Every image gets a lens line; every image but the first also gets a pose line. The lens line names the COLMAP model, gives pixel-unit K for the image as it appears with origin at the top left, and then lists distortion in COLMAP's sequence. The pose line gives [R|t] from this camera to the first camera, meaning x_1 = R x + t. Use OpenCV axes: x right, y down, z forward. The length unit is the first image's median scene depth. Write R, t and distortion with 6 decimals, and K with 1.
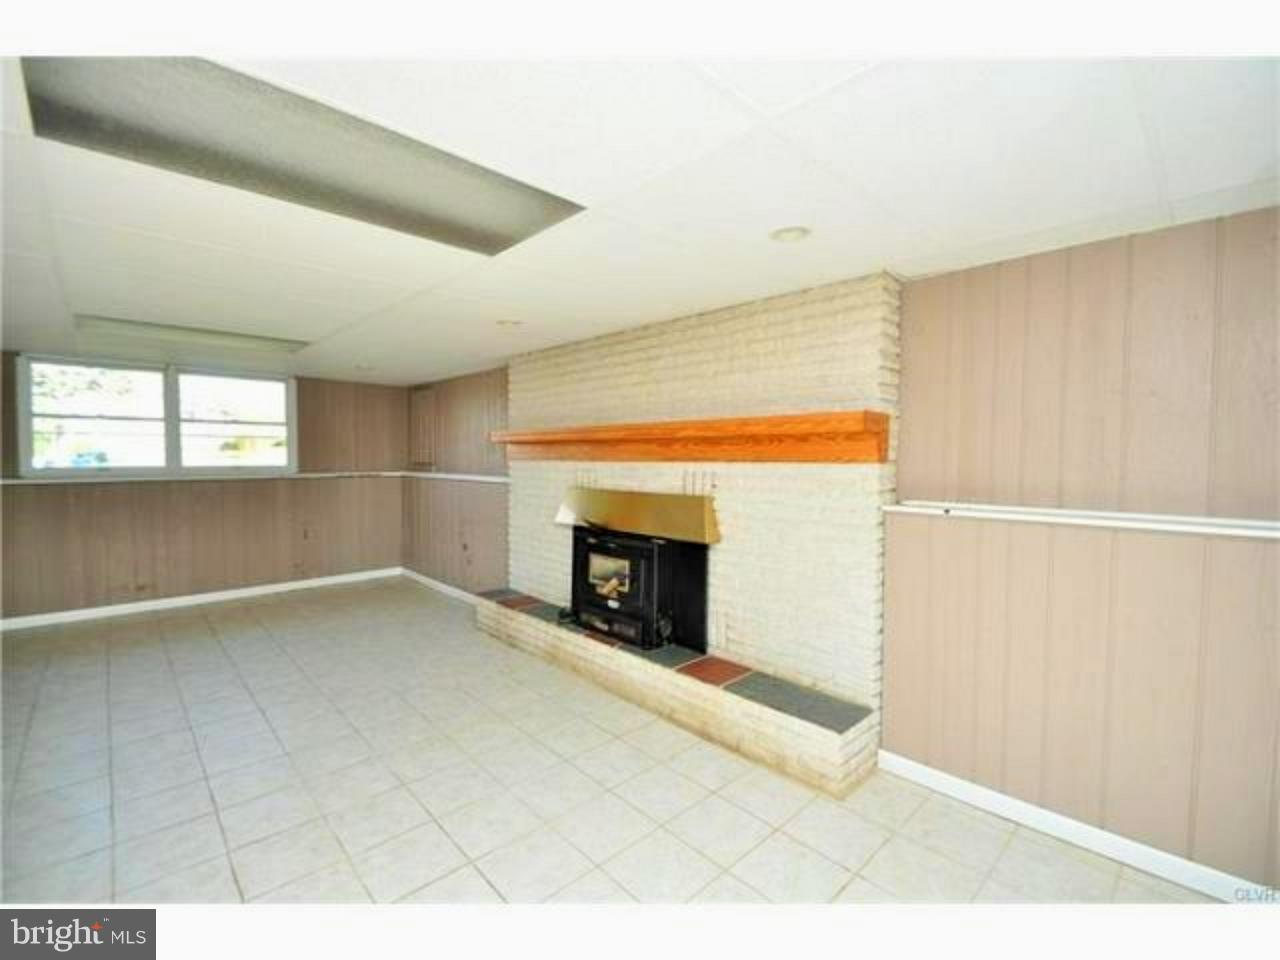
lens RADIAL K [[558.8, 0, 637.7], [0, 558.8, 480.1], [0, 0, 1]] dist [0.020774, -0.021880]
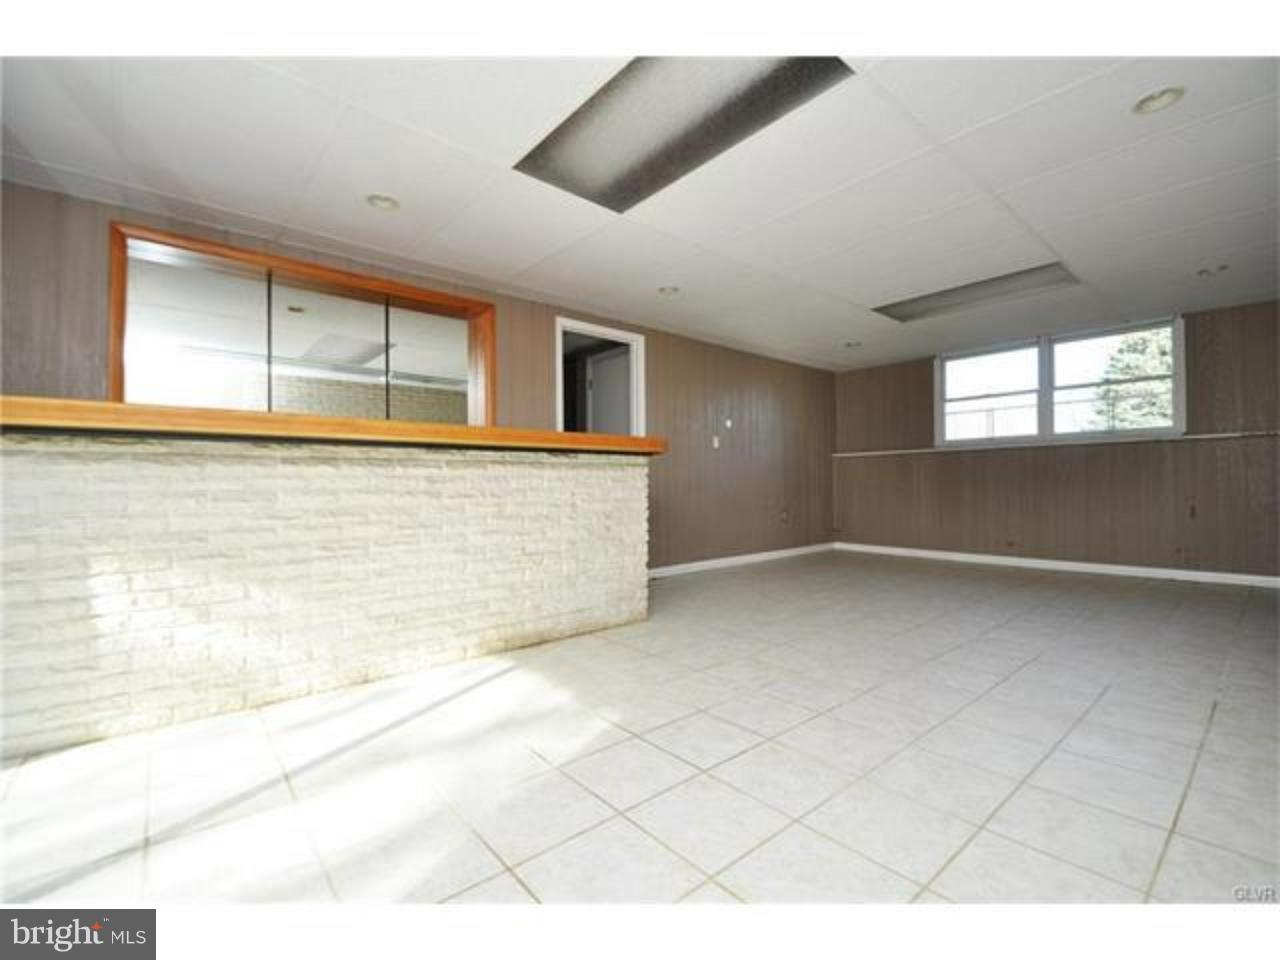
lens RADIAL K [[558.8, 0, 637.7], [0, 558.8, 480.1], [0, 0, 1]] dist [0.020774, -0.021880]
pose [[-0.058888, -0.014338, -0.998162, 0.255527], [-0.036141, 0.999272, -0.012221, 0.102218], [0.997610, 0.035355, -0.059363, 0.315117]]
